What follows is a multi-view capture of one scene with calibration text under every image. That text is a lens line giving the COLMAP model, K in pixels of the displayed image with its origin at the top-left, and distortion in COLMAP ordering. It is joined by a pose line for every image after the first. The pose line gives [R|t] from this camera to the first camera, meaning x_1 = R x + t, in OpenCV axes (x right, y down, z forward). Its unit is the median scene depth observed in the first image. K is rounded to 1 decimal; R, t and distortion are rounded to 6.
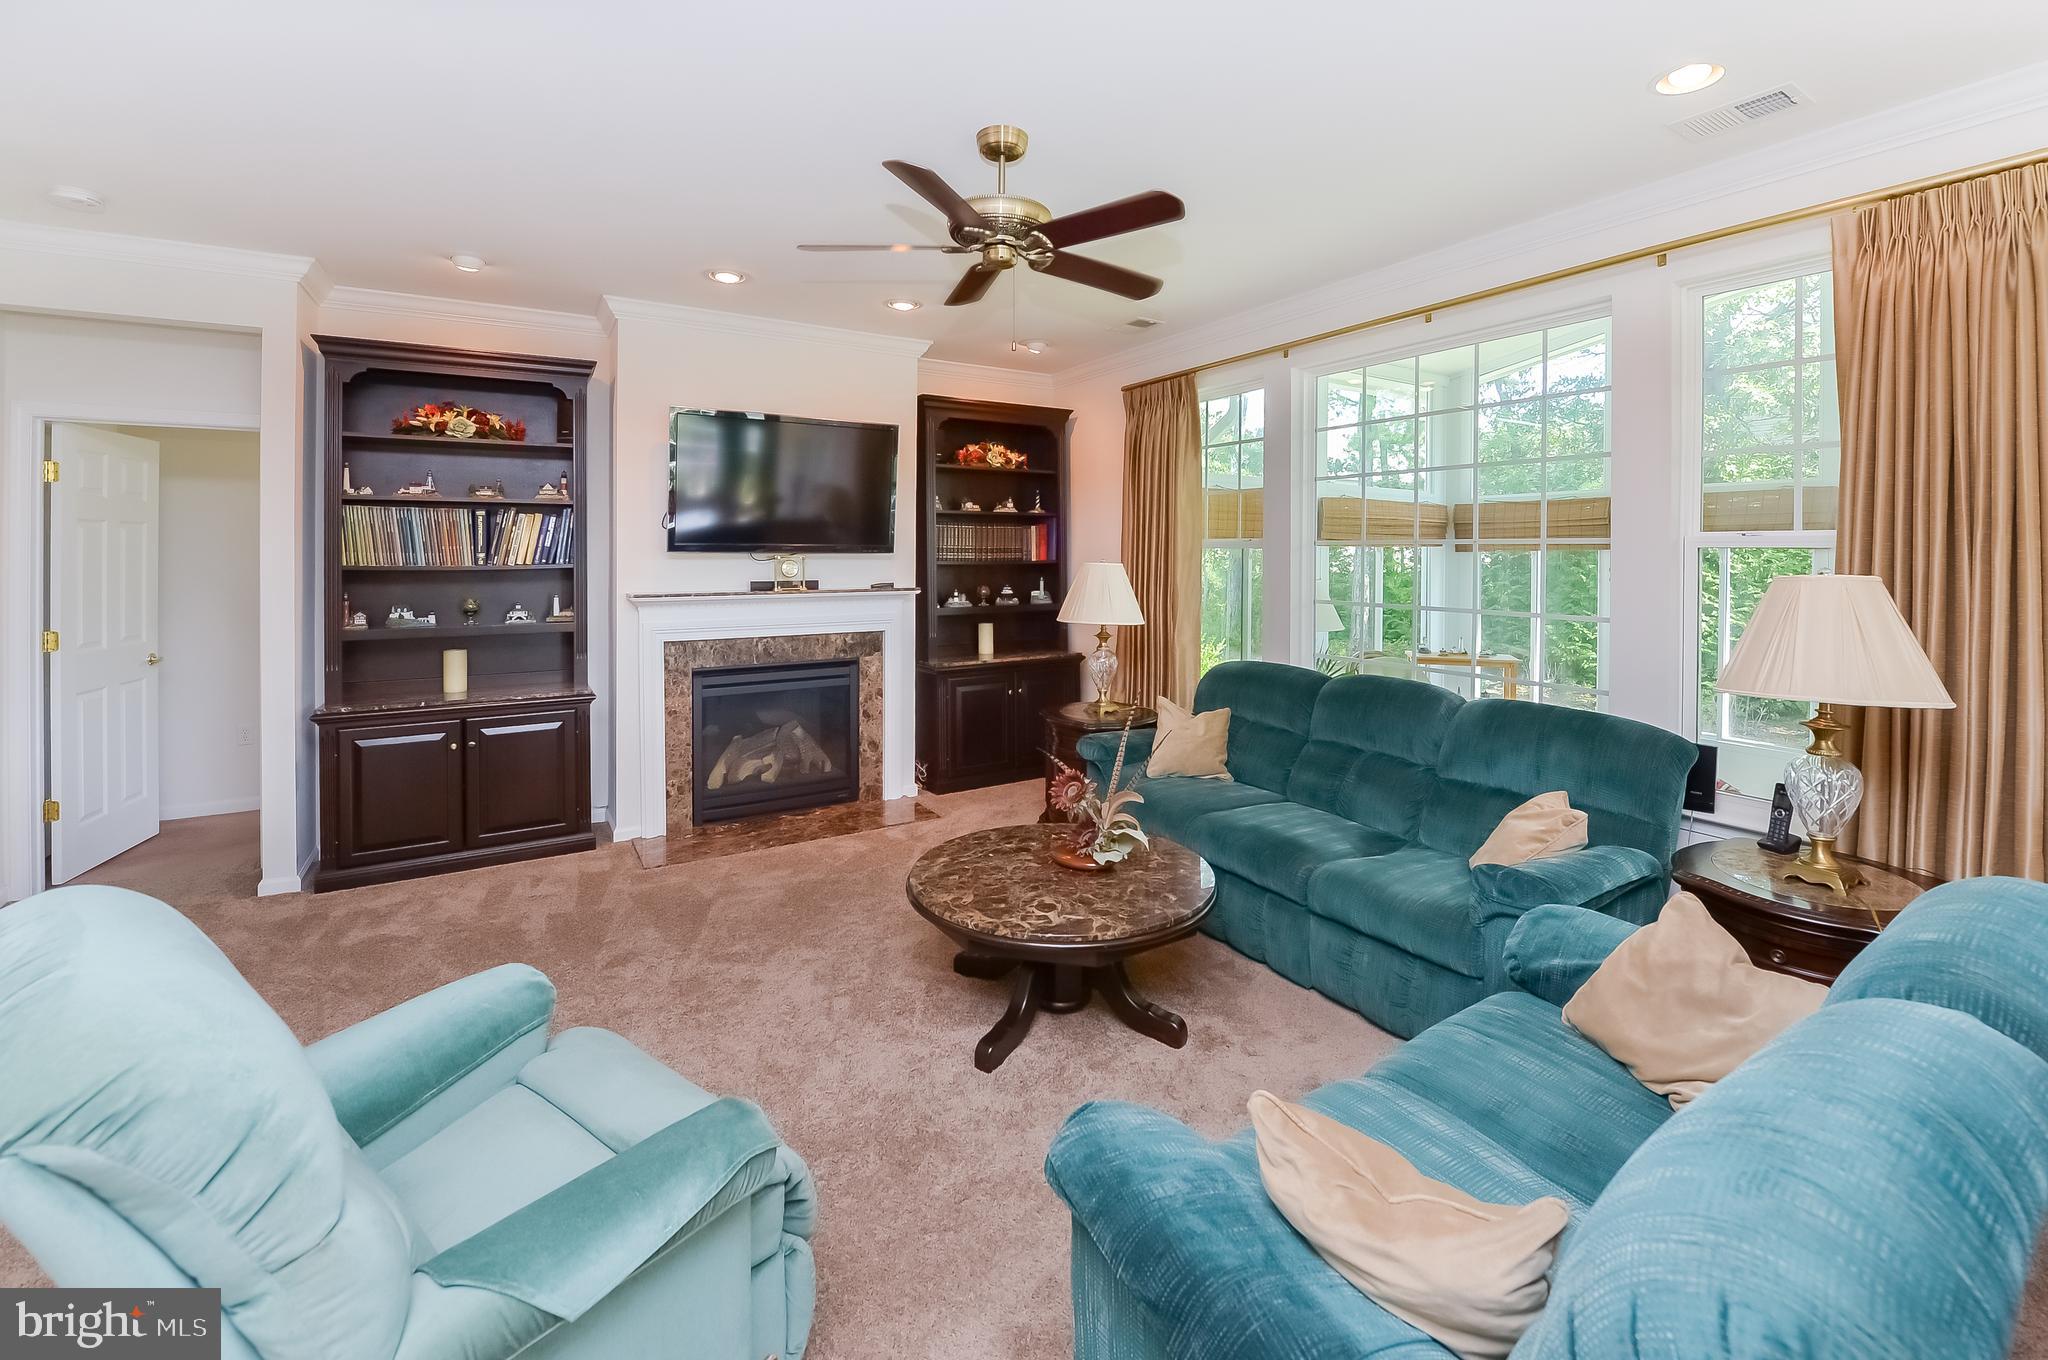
lens RADIAL K [[909.4, 0, 1052.1], [0, 909.4, 535.6], [0, 0, 1]] dist [-0.016625, -0.000468]
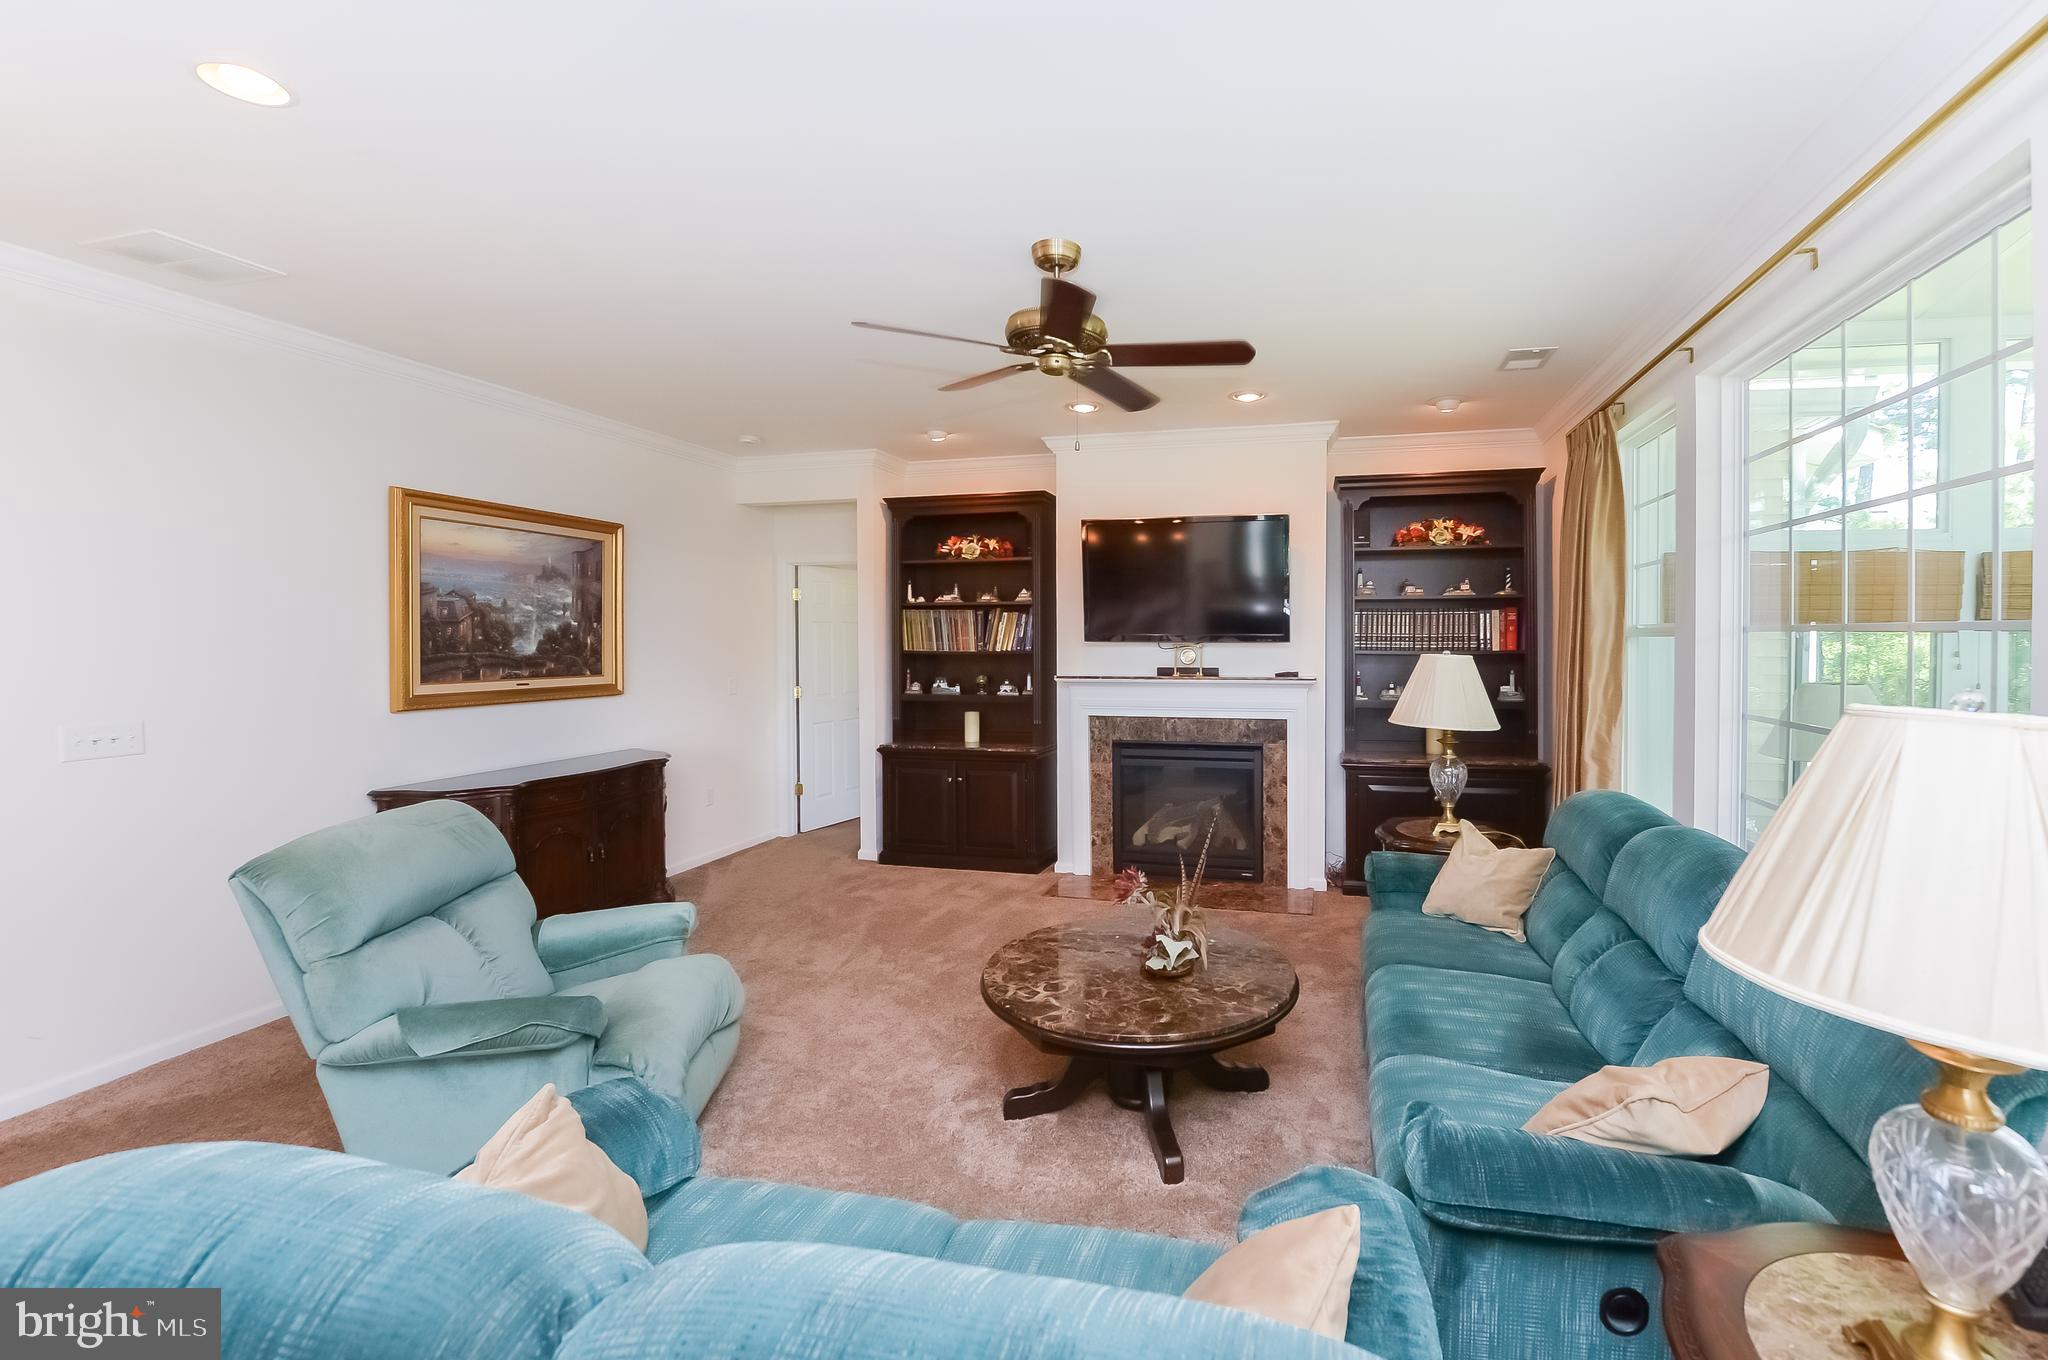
lens RADIAL K [[887.0, 0, 1063.3], [0, 887.0, 638.5], [0, 0, 1]] dist [-0.019346, -0.001043]
pose [[0.670491, 0.000932, -0.741917, 0.427179], [0.016675, 0.999728, 0.016326, -0.005551], [0.741730, -0.023318, 0.670293, 0.186854]]
